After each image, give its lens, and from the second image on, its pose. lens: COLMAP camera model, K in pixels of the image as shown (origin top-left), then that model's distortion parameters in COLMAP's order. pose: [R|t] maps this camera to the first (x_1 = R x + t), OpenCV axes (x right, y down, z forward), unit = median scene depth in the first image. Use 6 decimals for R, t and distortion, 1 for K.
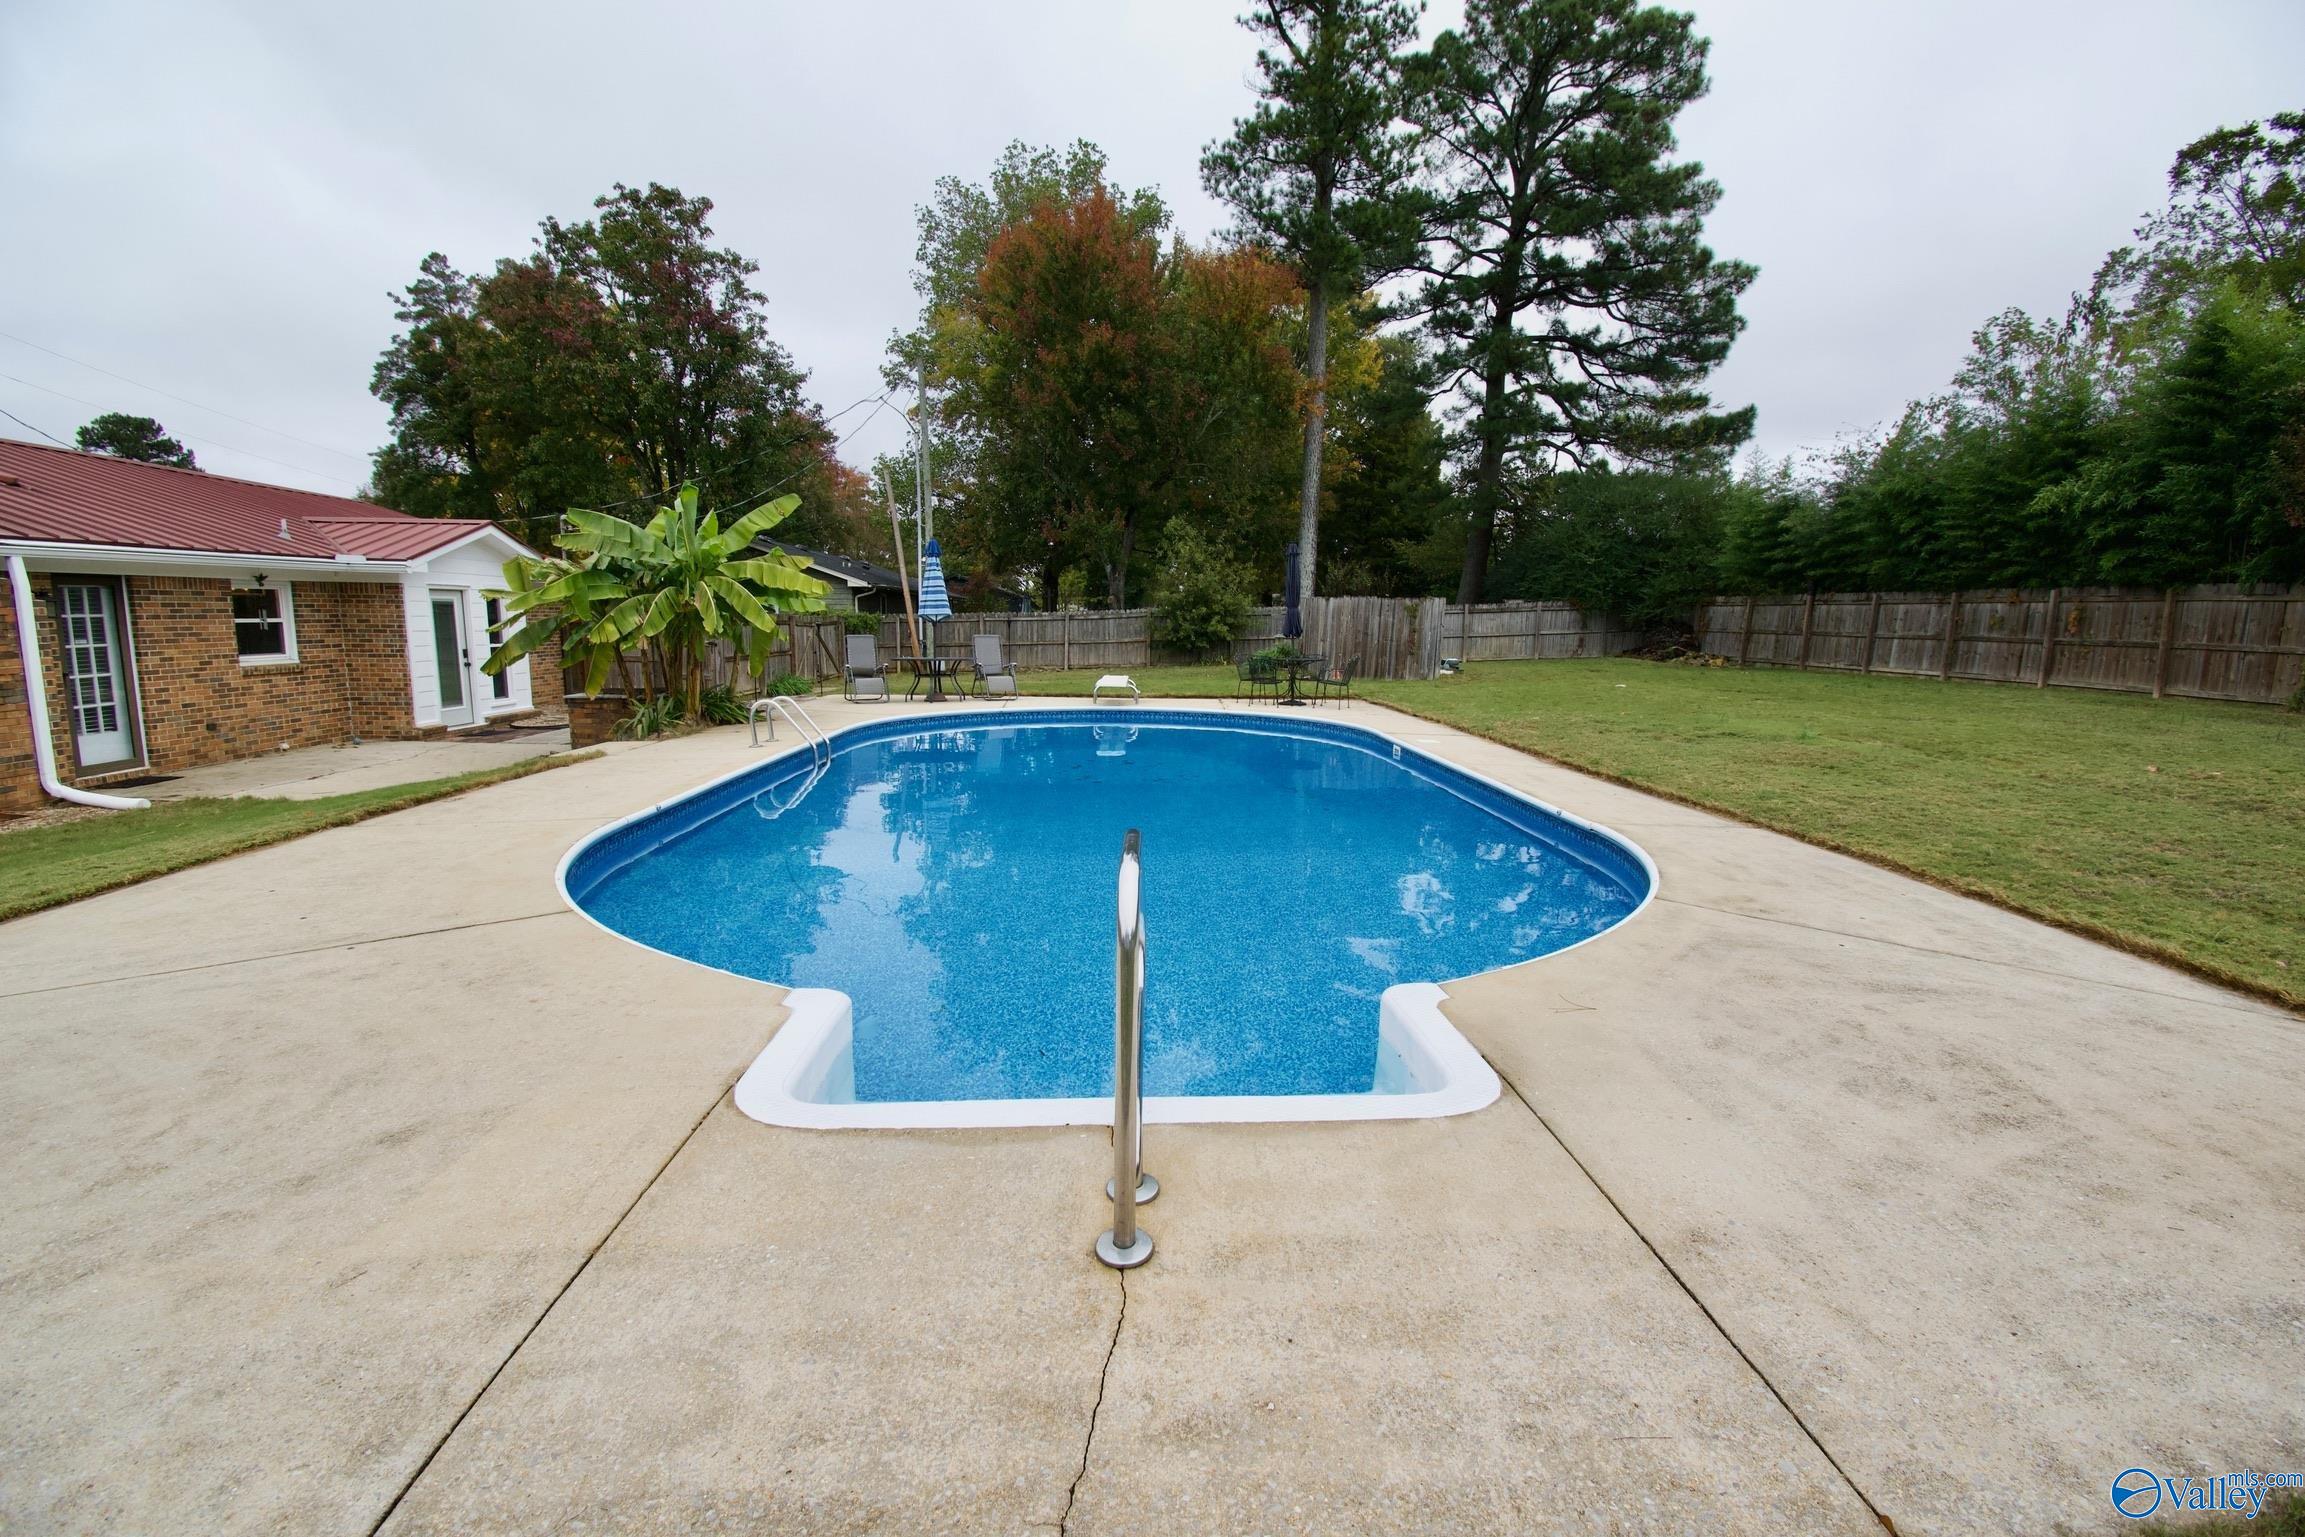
lens RADIAL K [[1021.3, 0, 1159.5], [0, 1021.3, 775.1], [0, 0, 1]] dist [-0.000330, -0.011428]
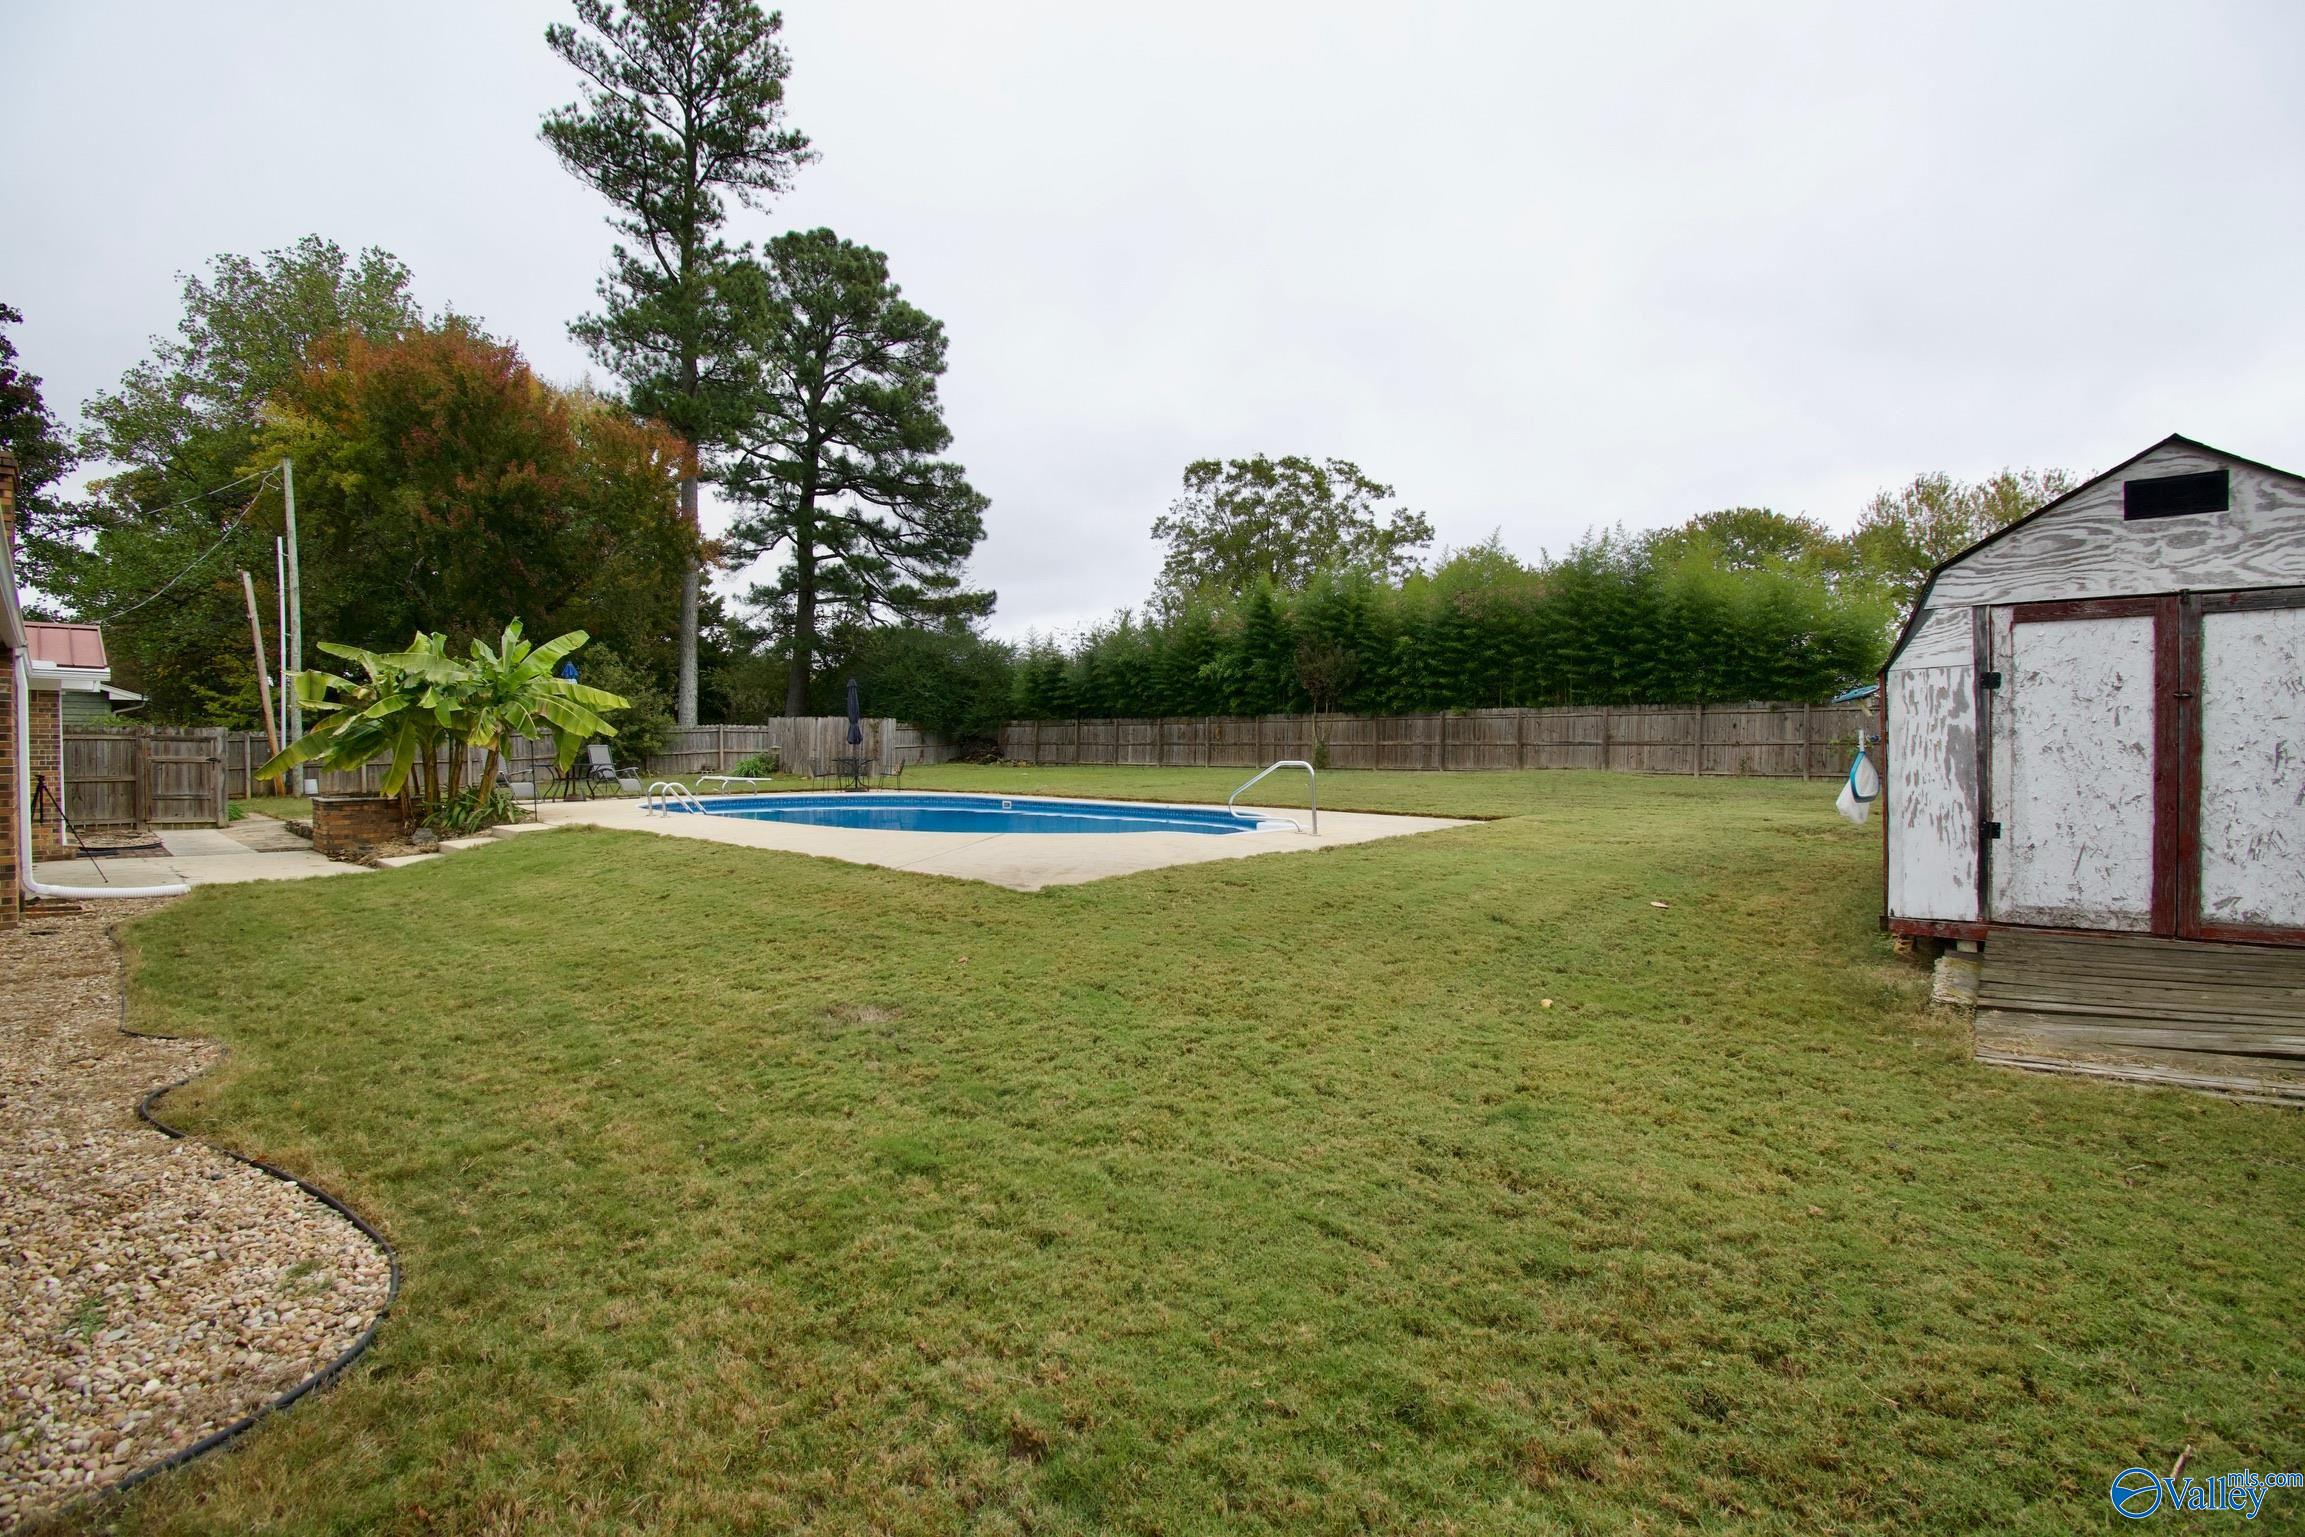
lens RADIAL K [[1012.4, 0, 1161.2], [0, 1012.4, 770.2], [0, 0, 1]] dist [0.019490, -0.025594]
pose [[0.708983, -0.023801, 0.704824, -0.292582], [0.113593, 0.990234, -0.080824, 0.033949], [-0.696017, 0.137366, 0.704763, -0.152239]]
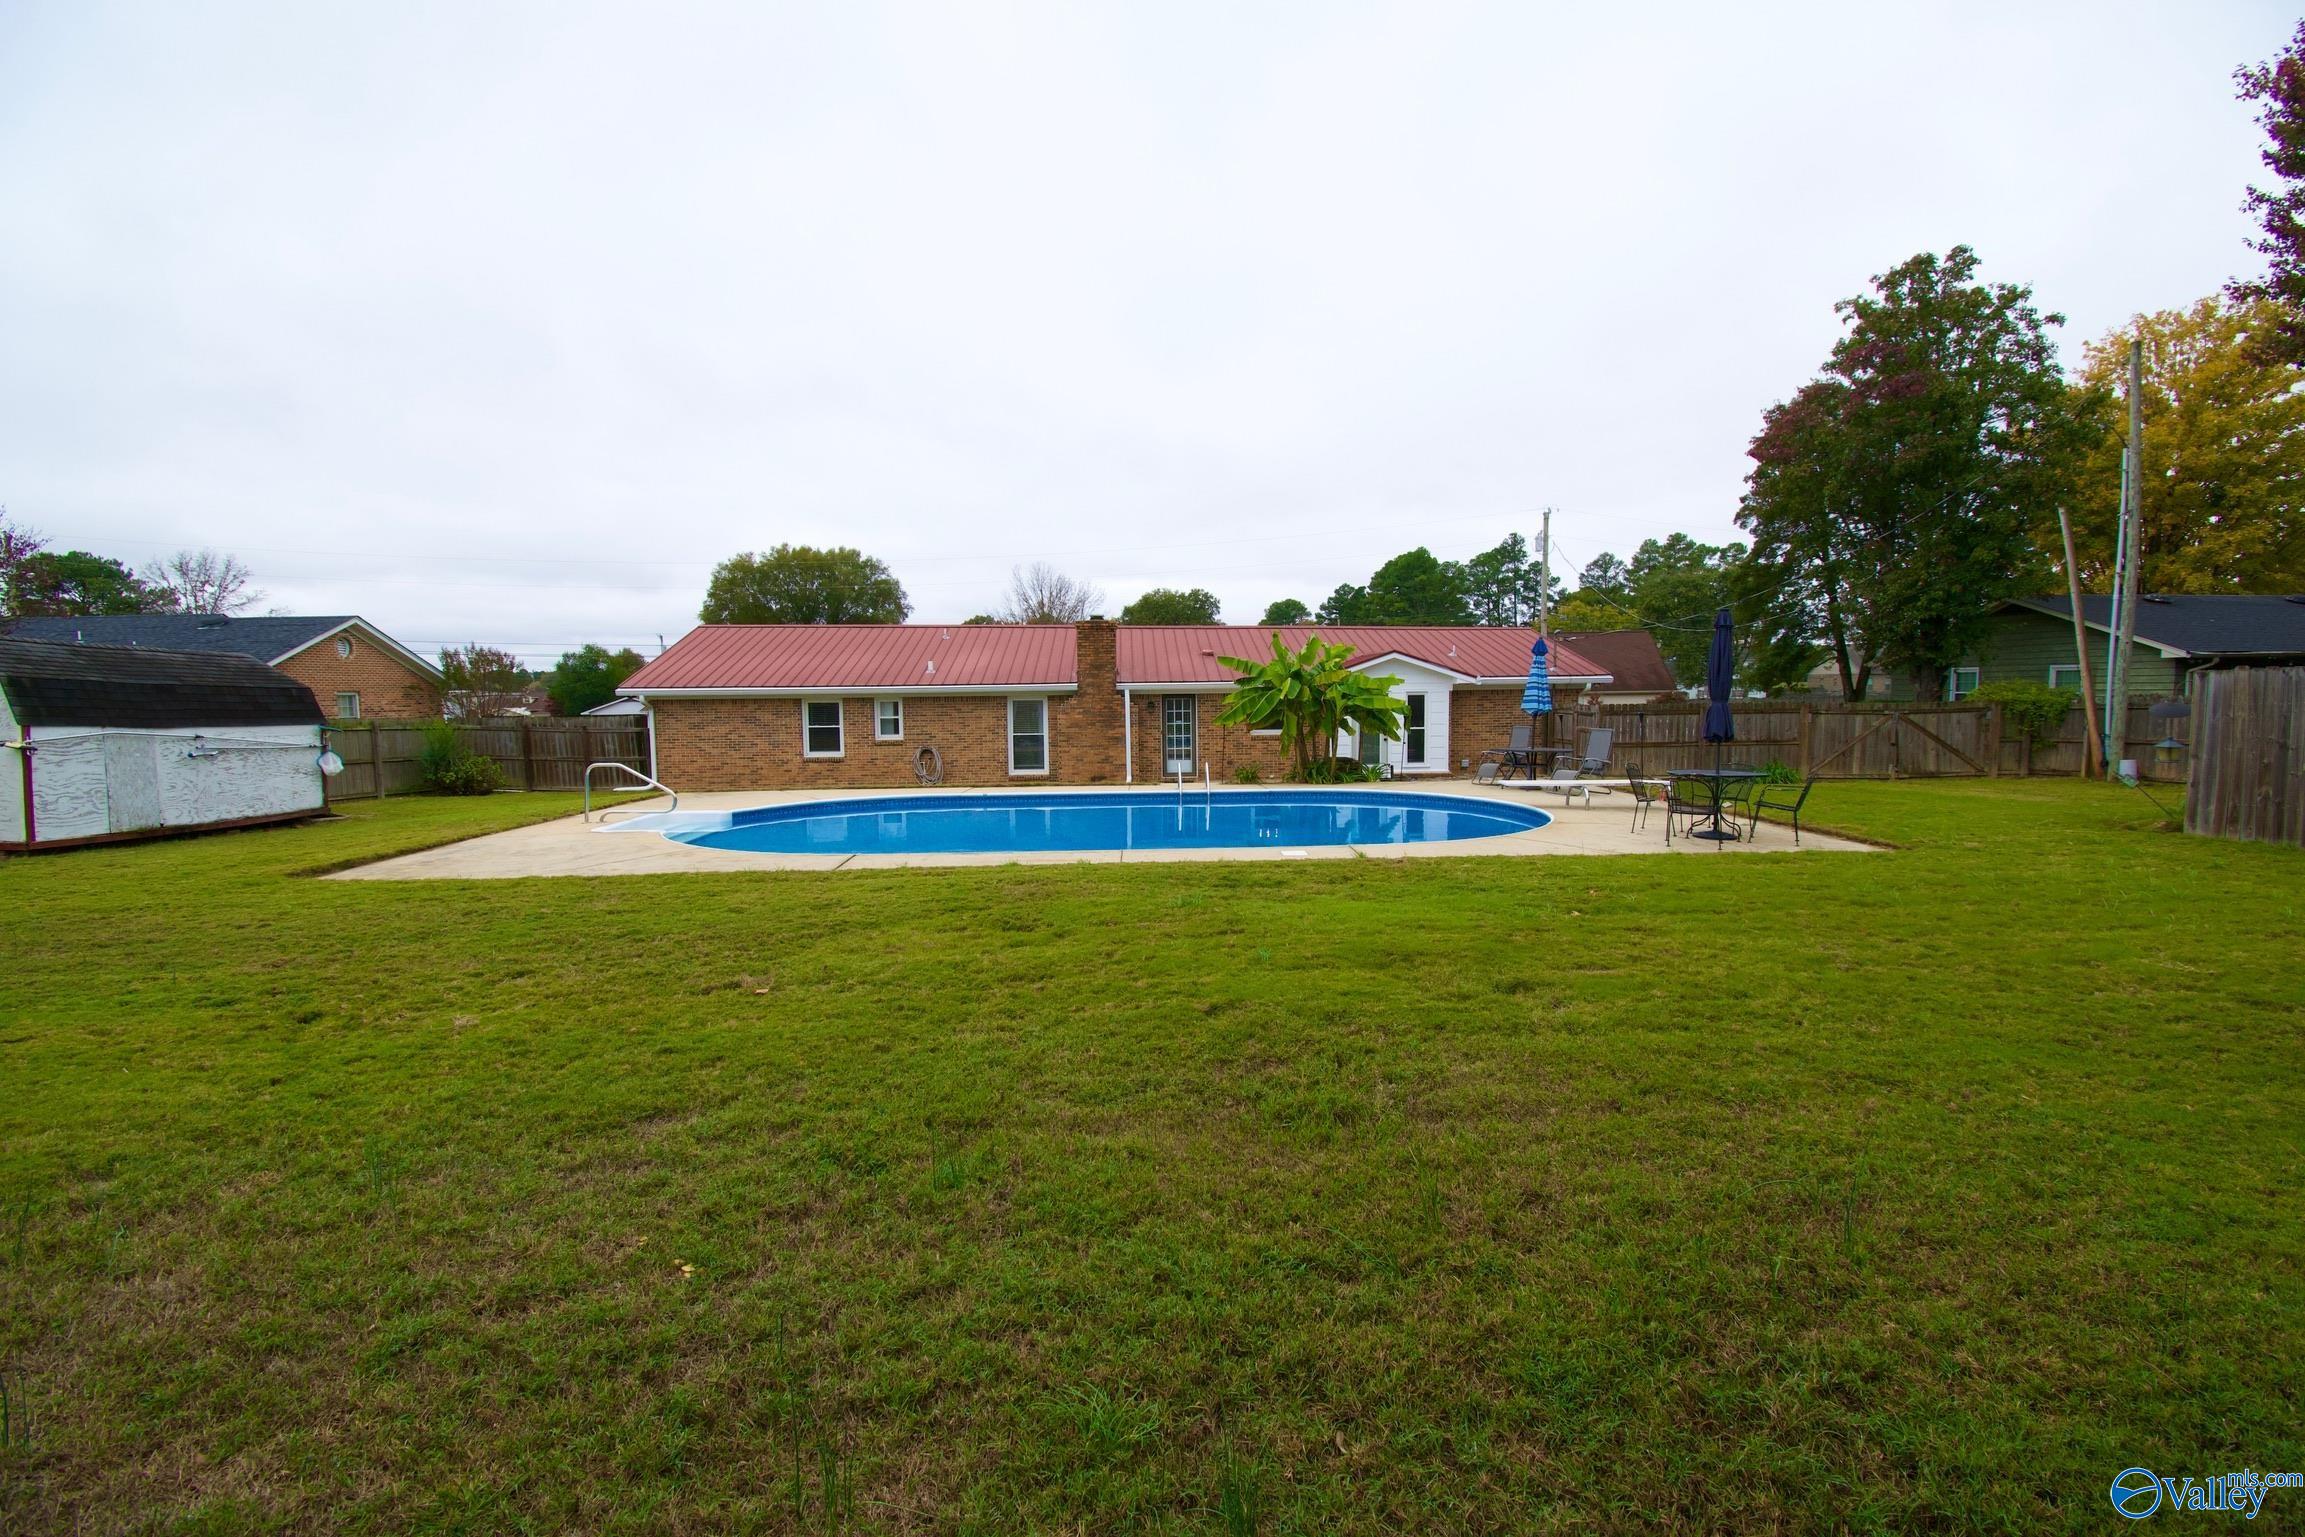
lens RADIAL K [[1012.4, 0, 1161.2], [0, 1012.4, 770.2], [0, 0, 1]] dist [0.019490, -0.025594]
pose [[-0.022037, 0.064917, -0.997647, 0.457480], [-0.138596, 0.988056, 0.067354, -0.059005], [0.990104, 0.139754, -0.012777, 0.336684]]
